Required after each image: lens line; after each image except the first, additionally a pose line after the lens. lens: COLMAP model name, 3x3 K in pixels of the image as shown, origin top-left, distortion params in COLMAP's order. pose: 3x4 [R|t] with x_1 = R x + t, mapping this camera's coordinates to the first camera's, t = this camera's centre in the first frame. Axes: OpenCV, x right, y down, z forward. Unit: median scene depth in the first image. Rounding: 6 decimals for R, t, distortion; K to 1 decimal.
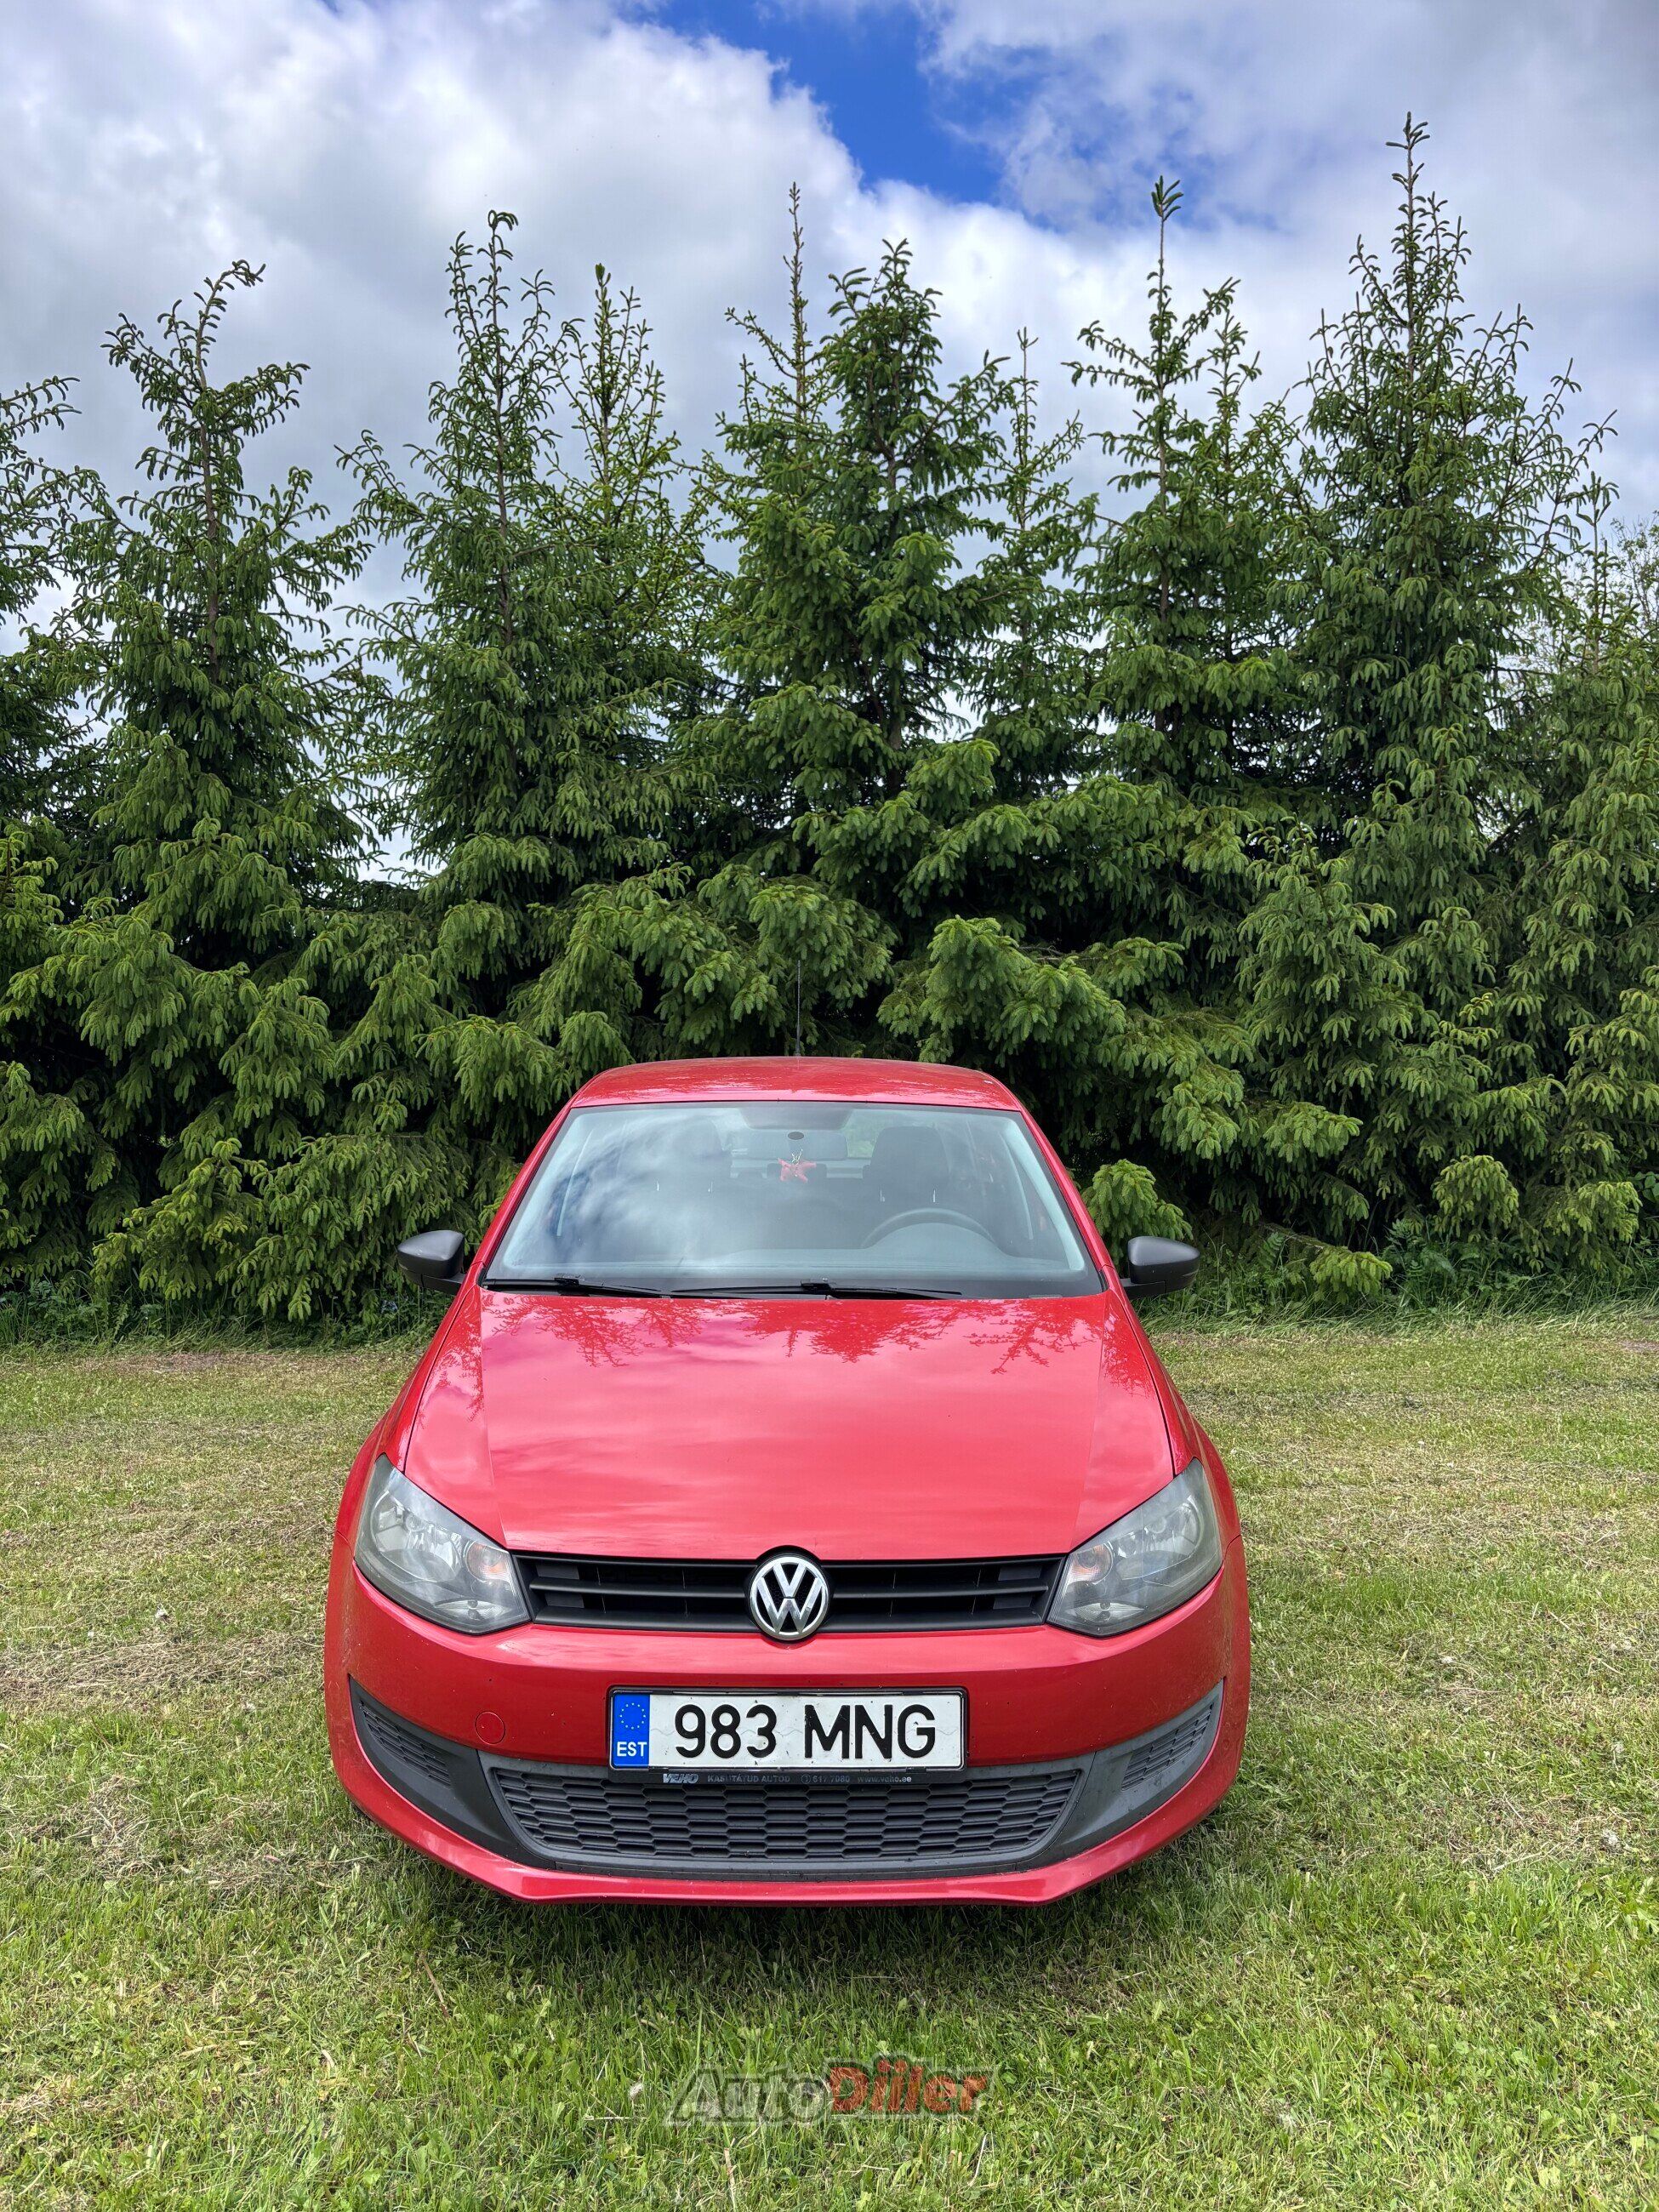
lens RADIAL K [[1668.2, 0, 829.5], [0, 1668.2, 1106.0], [0, 0, 1]] dist [0.000520, -0.000325]
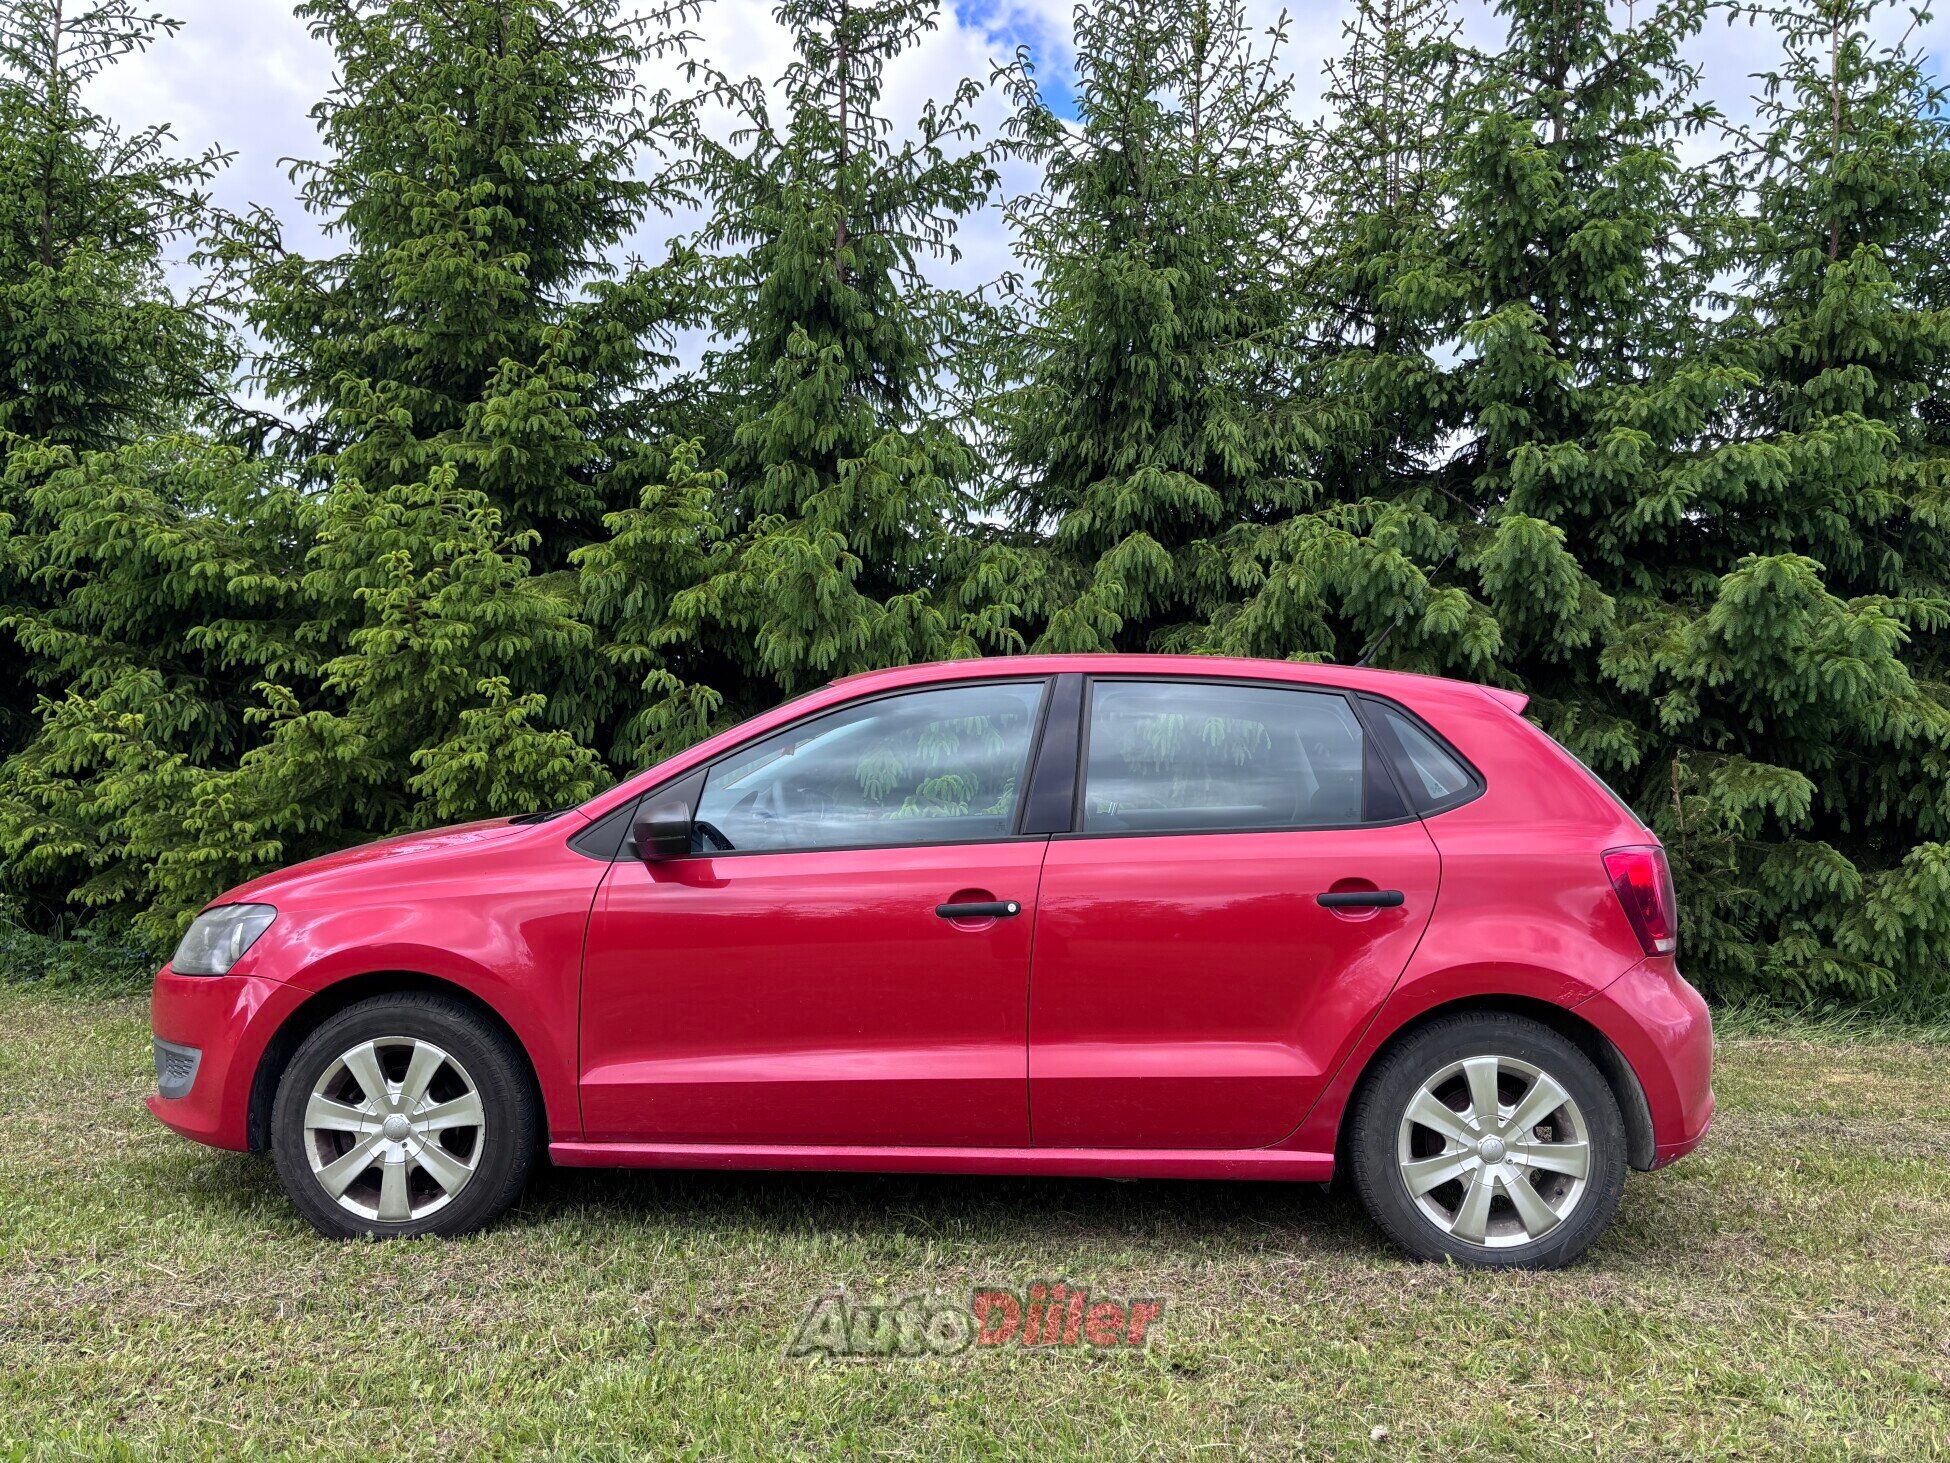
lens RADIAL K [[1470.6, 0, 975.0], [0, 1470.6, 731.5], [0, 0, 1]] dist [0.000520, -0.000325]
pose [[0.997685, 0.035832, -0.057794, -0.233311], [-0.038402, 0.998294, -0.043982, 0.023824], [0.056119, 0.046100, 0.997359, 0.170440]]
